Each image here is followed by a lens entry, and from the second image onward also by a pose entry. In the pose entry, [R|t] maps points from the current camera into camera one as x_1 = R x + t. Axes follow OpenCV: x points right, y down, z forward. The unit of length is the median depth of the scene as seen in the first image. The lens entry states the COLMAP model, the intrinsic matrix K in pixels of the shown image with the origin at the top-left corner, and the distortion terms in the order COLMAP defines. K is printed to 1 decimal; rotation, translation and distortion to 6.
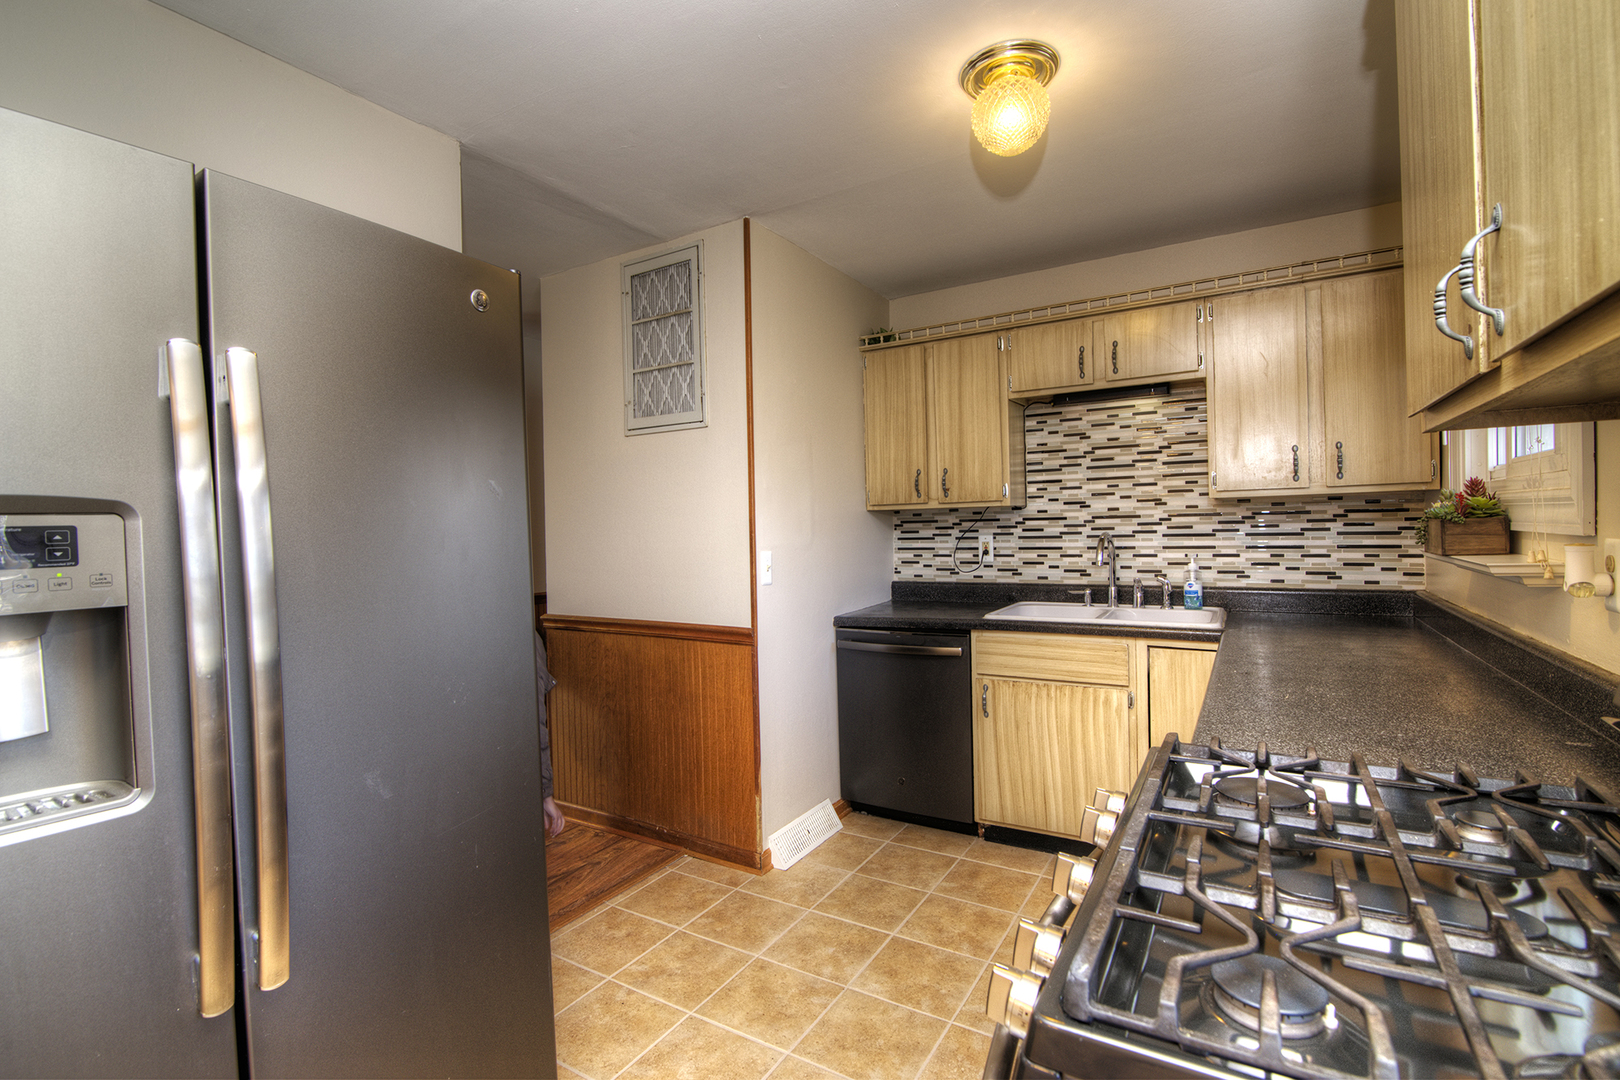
lens RADIAL K [[739.4, 0, 805.6], [0, 739.4, 535.3], [0, 0, 1]] dist [-0.020385, 0.000671]
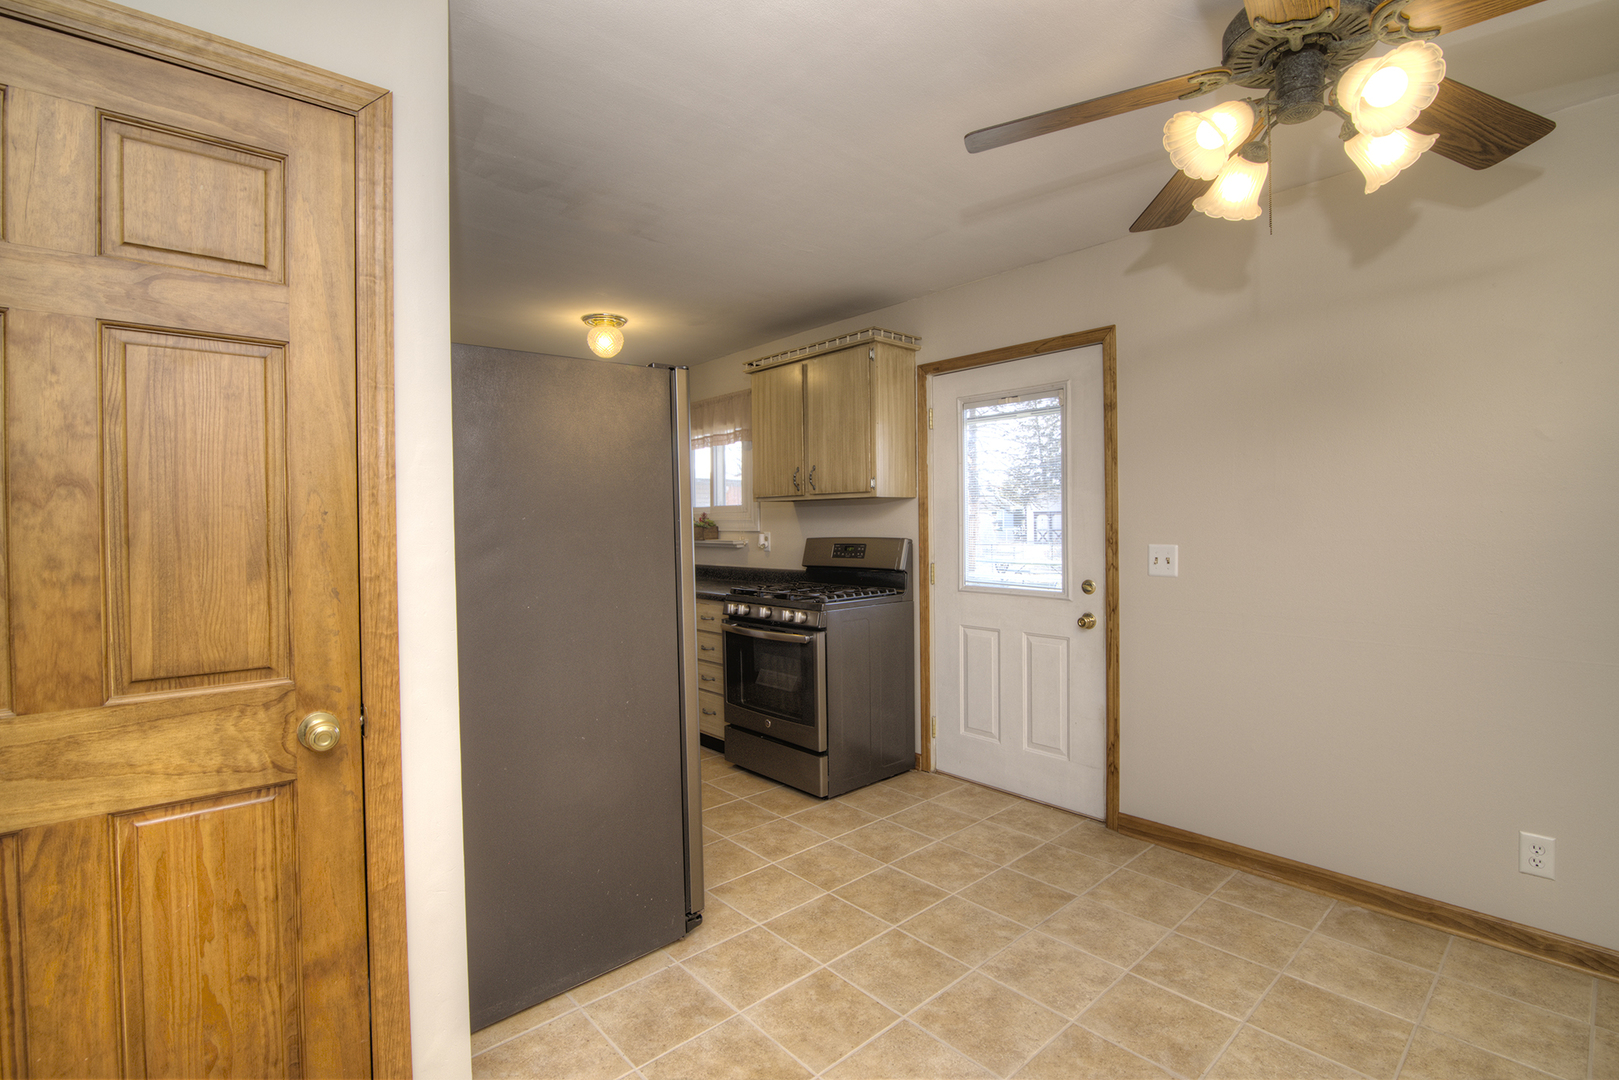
lens RADIAL K [[739.0, 0, 805.1], [0, 739.0, 535.3], [0, 0, 1]] dist [-0.020385, 0.000671]
pose [[0.294350, 0.001322, 0.955697, -0.981953], [0.019281, 0.999787, -0.007321, 0.021974], [-0.955503, 0.020582, 0.294262, -0.121470]]
